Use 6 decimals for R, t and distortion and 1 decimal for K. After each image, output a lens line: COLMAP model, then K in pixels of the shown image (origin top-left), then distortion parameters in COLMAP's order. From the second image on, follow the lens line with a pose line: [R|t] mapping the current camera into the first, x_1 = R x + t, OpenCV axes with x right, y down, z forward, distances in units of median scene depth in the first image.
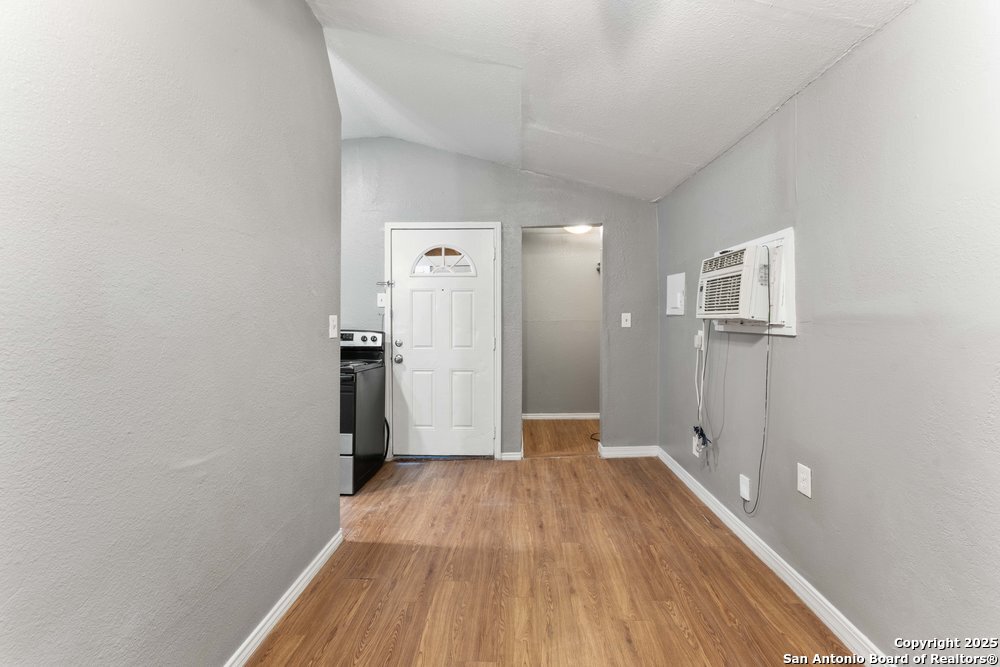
lens RADIAL K [[402.1, 0, 502.0], [0, 402.1, 324.0], [0, 0, 1]] dist [-0.000461, 0.001170]
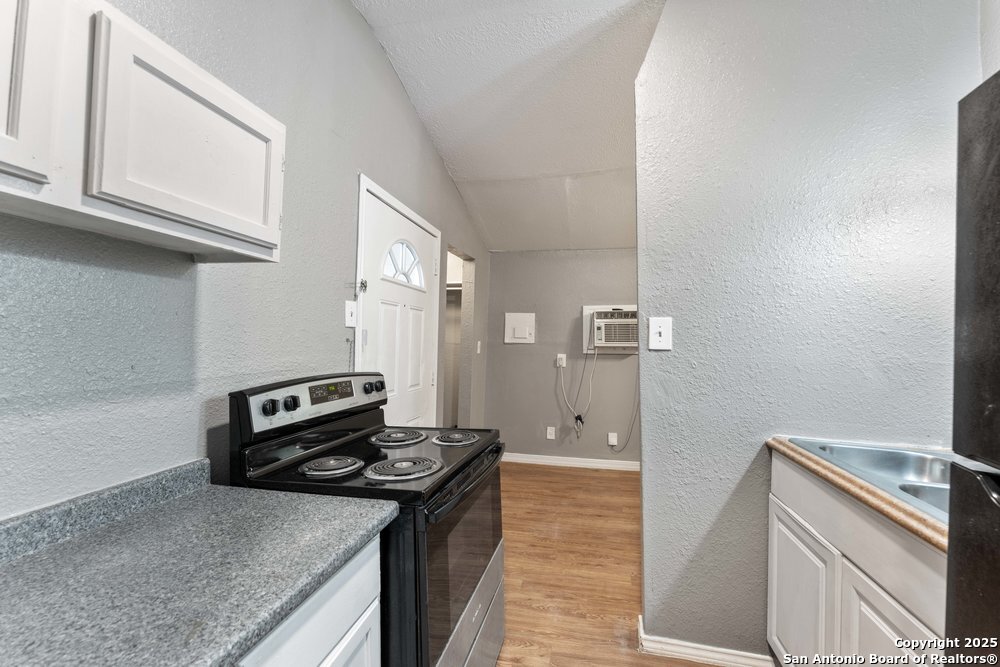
lens RADIAL K [[402.1, 0, 501.3], [0, 402.1, 337.2], [0, 0, 1]] dist [-0.000461, 0.001170]
pose [[0.182159, 0.014487, 0.983162, -1.022261], [0.009583, 0.999818, -0.016508, -0.023356], [-0.983222, 0.012429, 0.181986, 0.923379]]
